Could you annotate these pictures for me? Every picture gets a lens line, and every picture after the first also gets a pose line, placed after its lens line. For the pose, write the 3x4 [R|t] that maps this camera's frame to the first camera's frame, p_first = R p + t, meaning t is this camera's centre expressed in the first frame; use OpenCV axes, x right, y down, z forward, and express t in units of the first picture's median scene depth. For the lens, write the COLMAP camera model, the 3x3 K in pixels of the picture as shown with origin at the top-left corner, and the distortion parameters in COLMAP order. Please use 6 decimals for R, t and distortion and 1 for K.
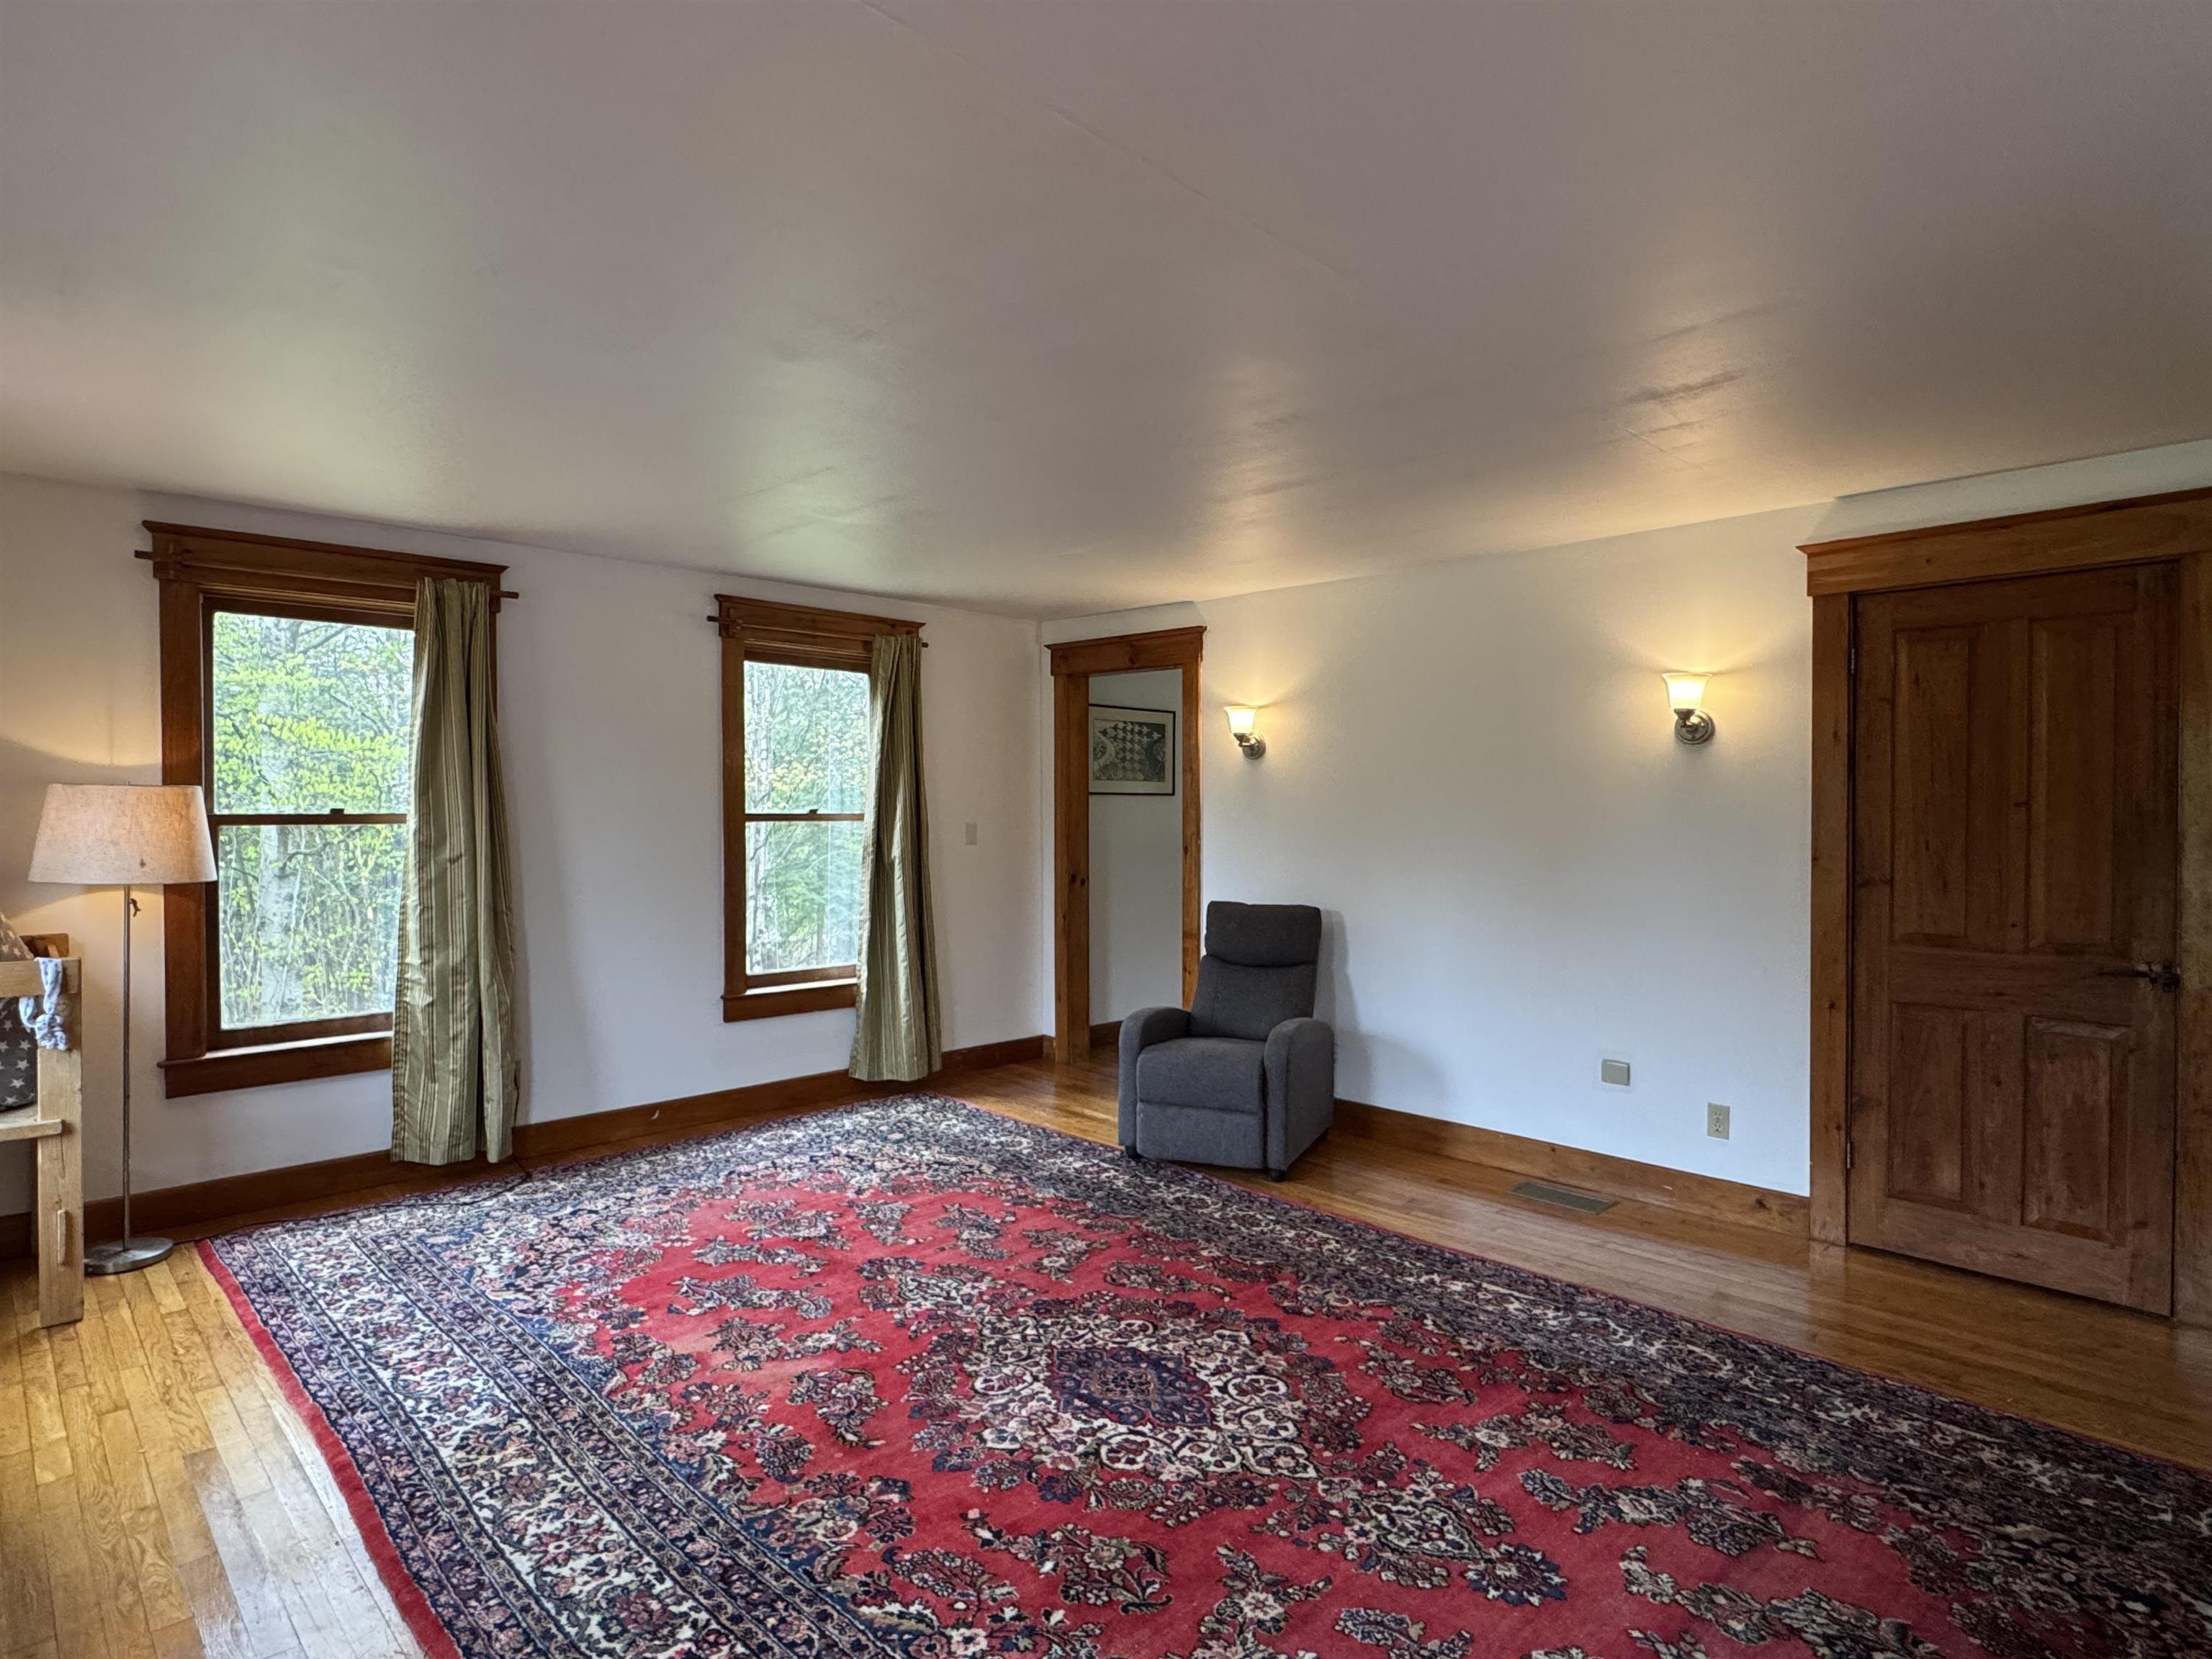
lens RADIAL K [[1208.6, 0, 1111.1], [0, 1208.6, 835.6], [0, 0, 1]] dist [0.002467, 0.000018]
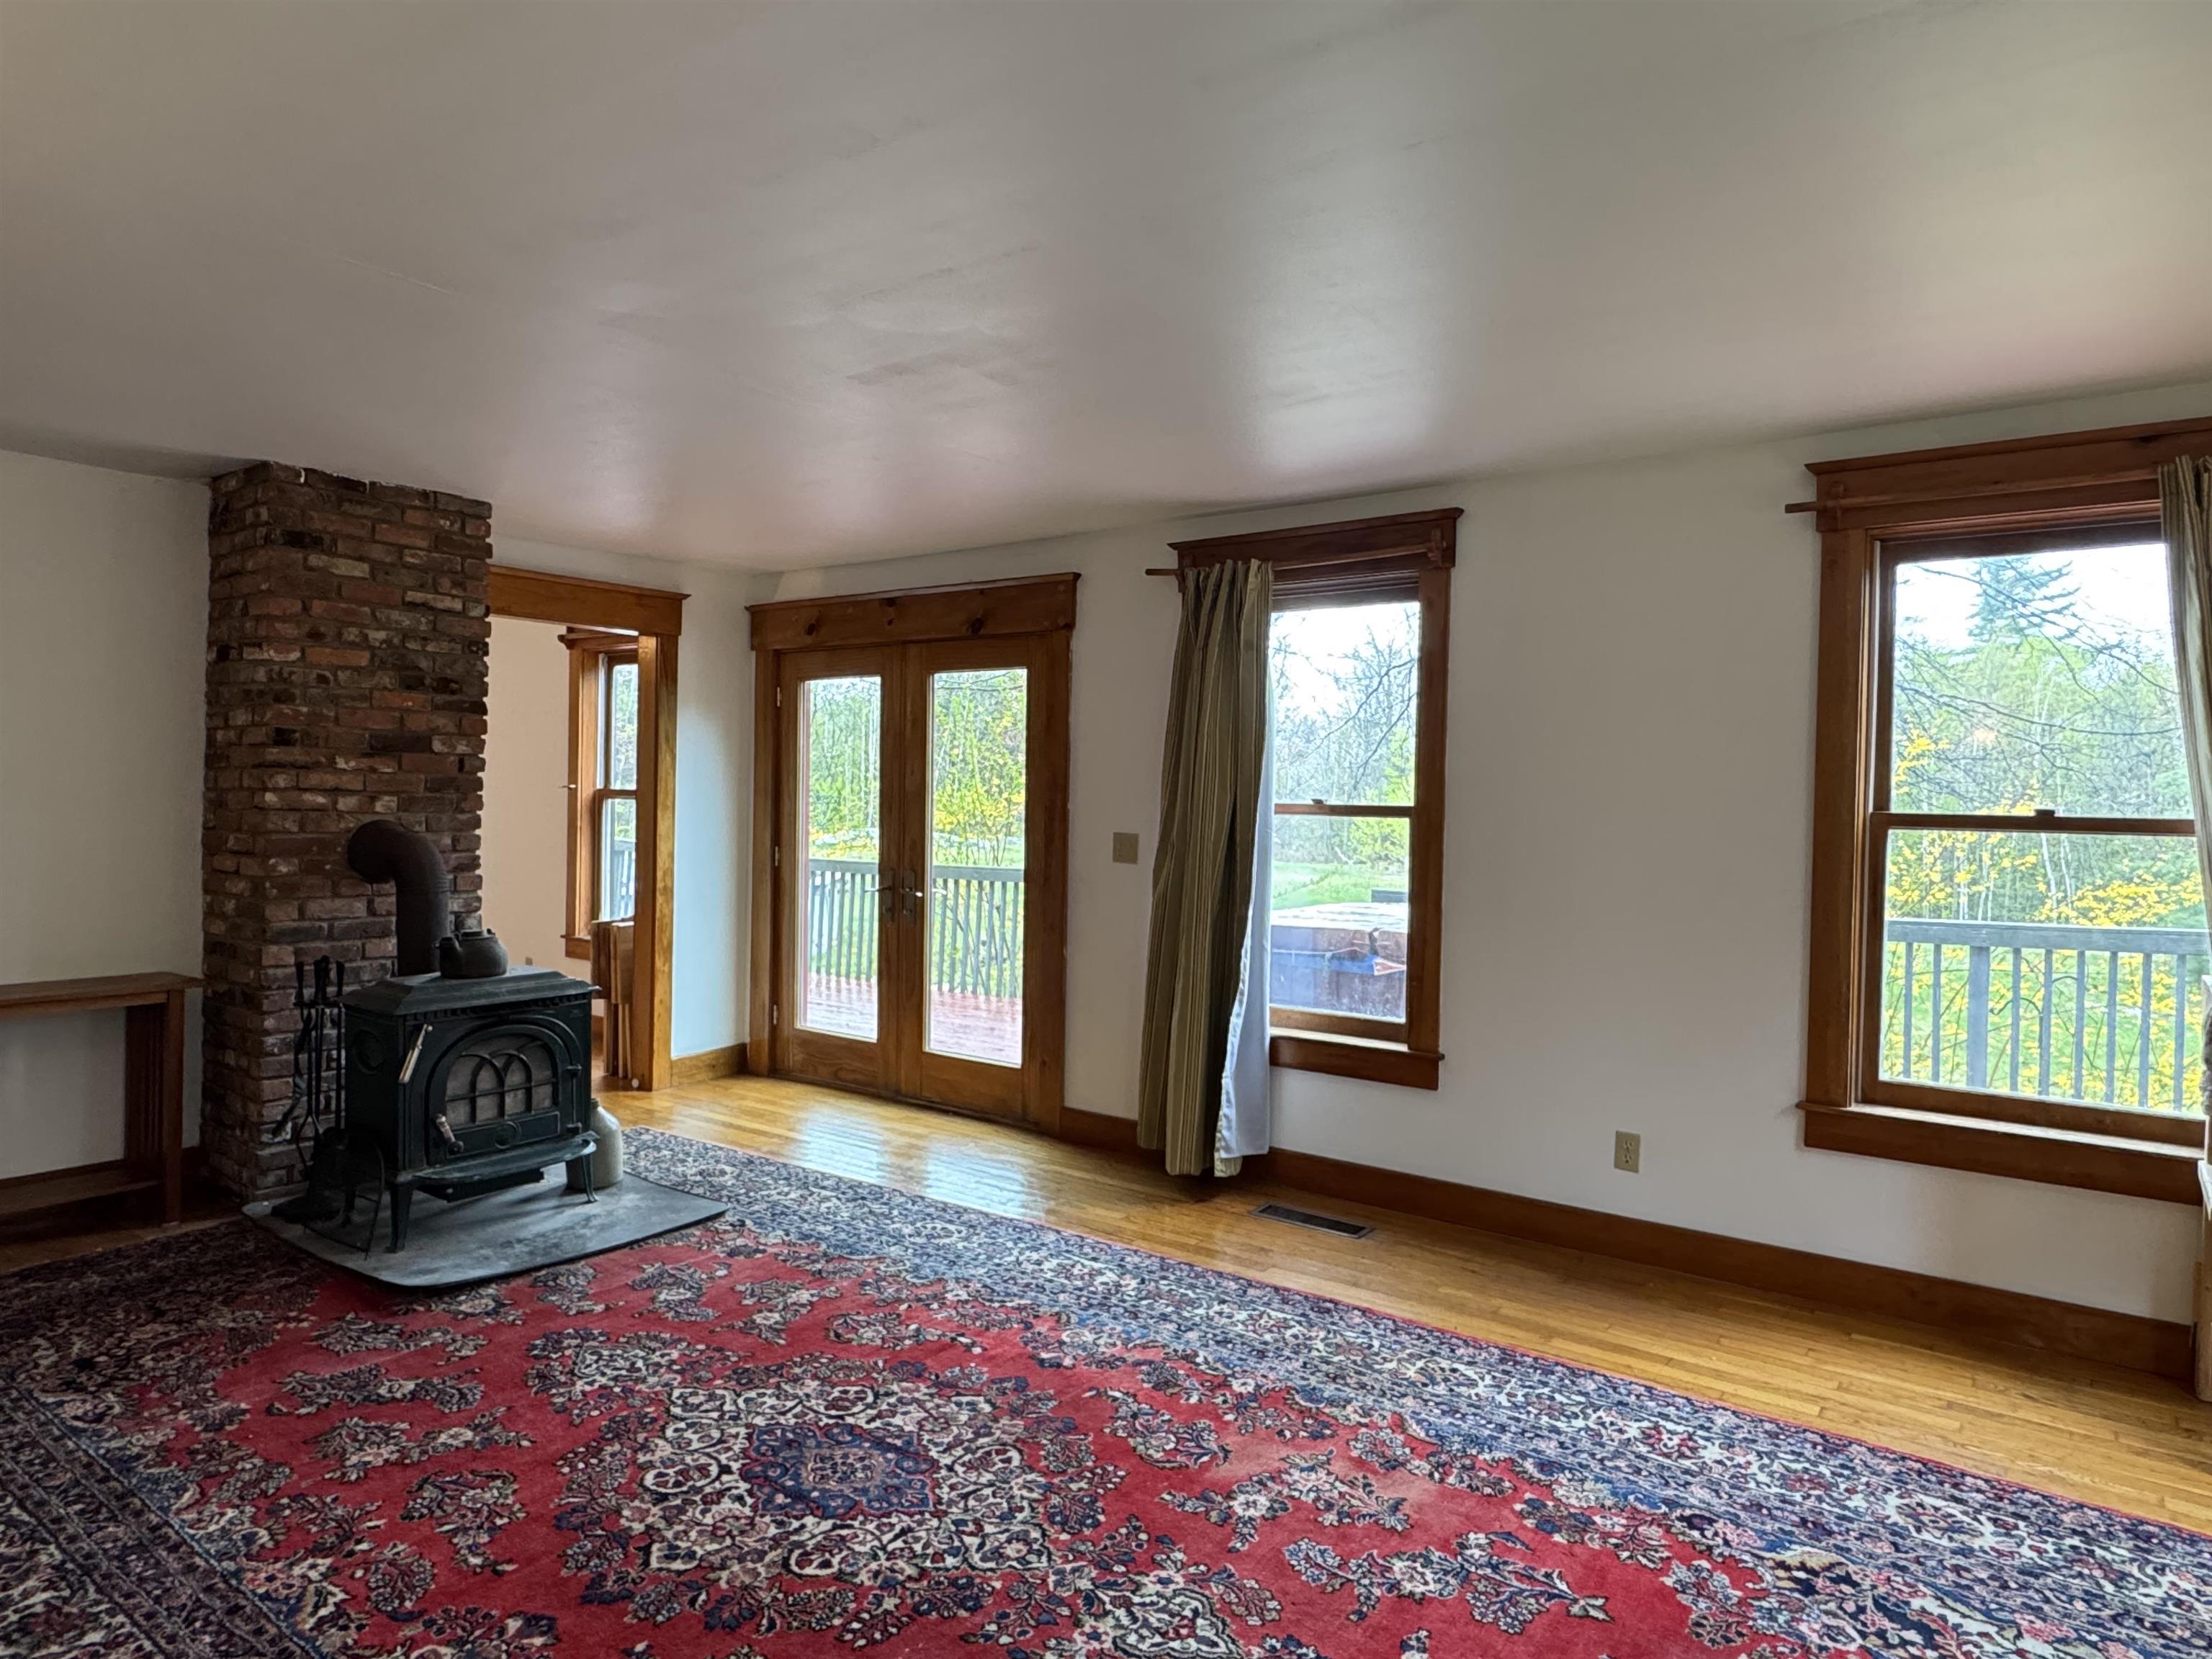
lens RADIAL K [[1308.3, 0, 1104.0], [0, 1308.3, 819.4], [0, 0, 1]] dist [-0.040403, 0.000172]
pose [[-0.987810, -0.018897, -0.154512, -0.021898], [-0.025410, 0.998865, 0.040288, -0.039283], [0.153575, 0.043723, -0.987169, 1.986314]]
